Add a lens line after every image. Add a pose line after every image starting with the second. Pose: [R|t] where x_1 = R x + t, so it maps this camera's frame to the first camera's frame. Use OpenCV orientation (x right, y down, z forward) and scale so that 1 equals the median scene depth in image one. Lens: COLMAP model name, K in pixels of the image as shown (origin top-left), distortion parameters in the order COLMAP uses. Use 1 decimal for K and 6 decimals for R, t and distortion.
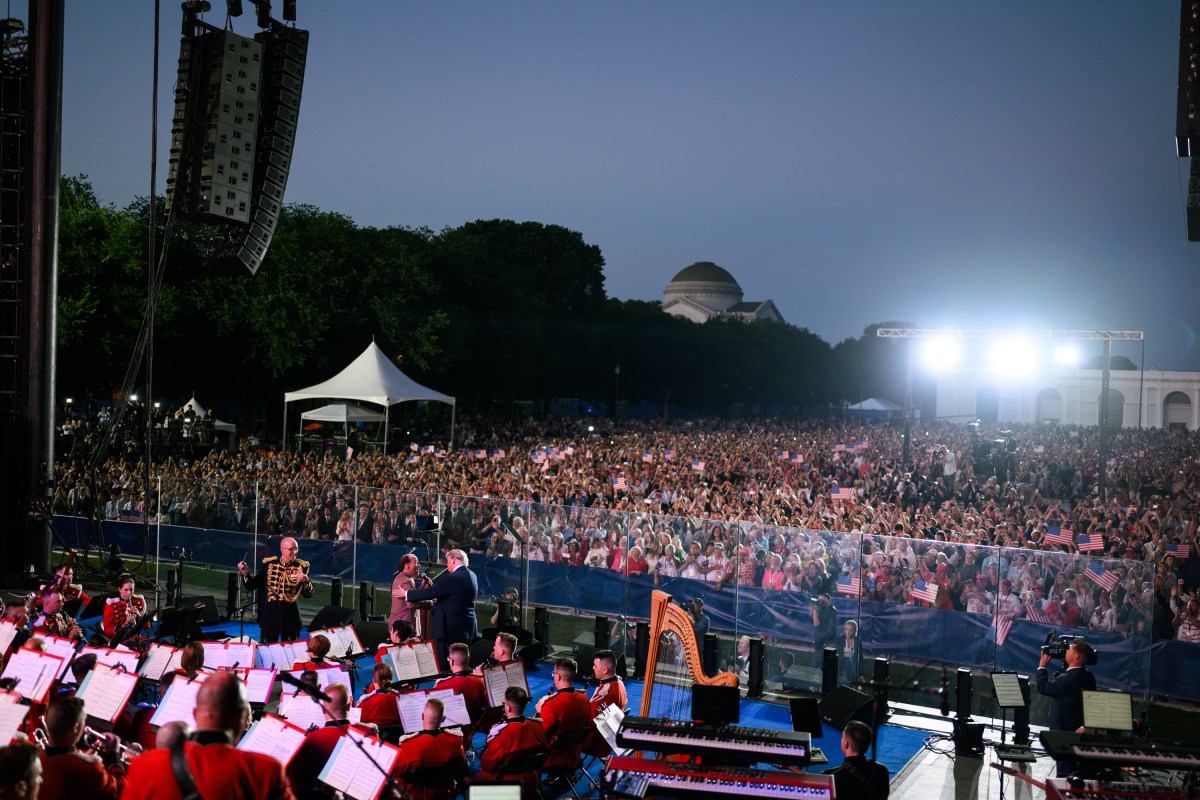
lens RADIAL K [[1163.3, 0, 586.3], [0, 1163.3, 406.2], [0, 0, 1]] dist [0.001089, -0.000345]
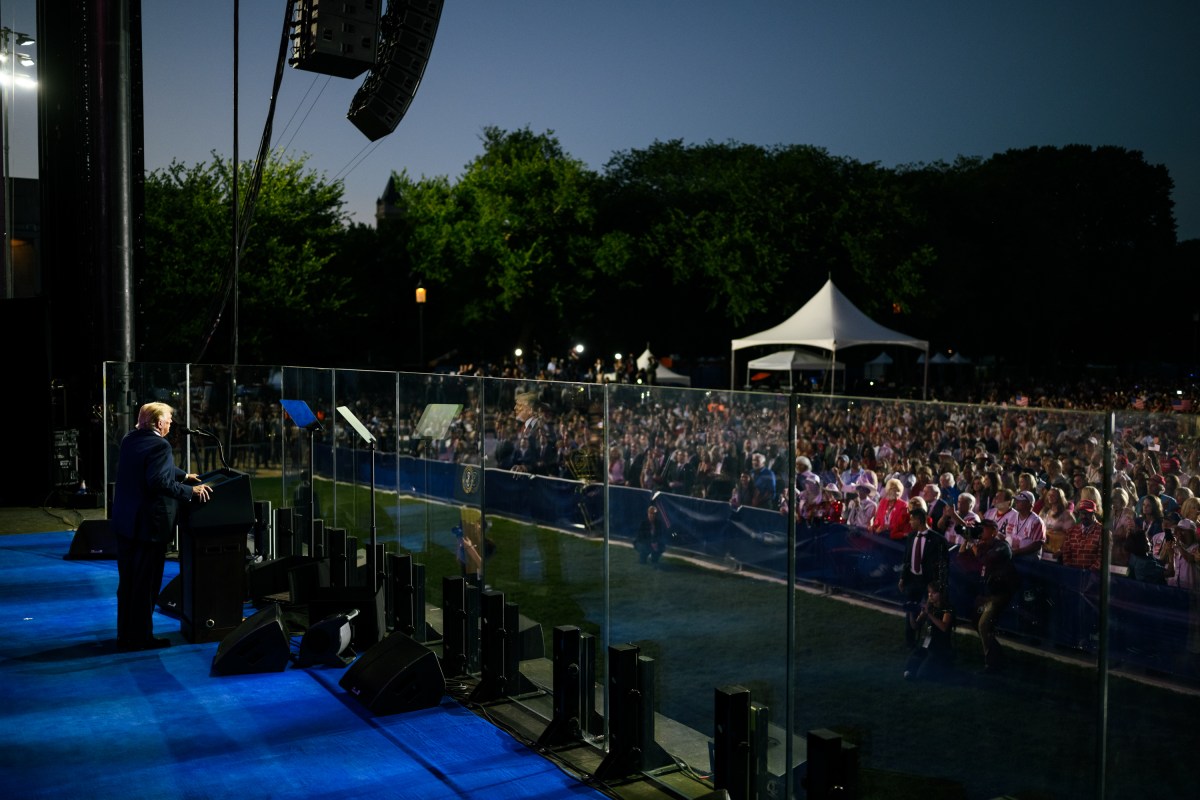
lens RADIAL K [[1163.3, 0, 586.3], [0, 1163.3, 406.2], [0, 0, 1]] dist [0.001089, -0.000345]
pose [[0.877106, -0.002387, -0.480290, 0.114063], [0.011747, 0.999795, 0.016484, 0.034098], [0.480153, -0.020100, 0.876955, 0.201861]]
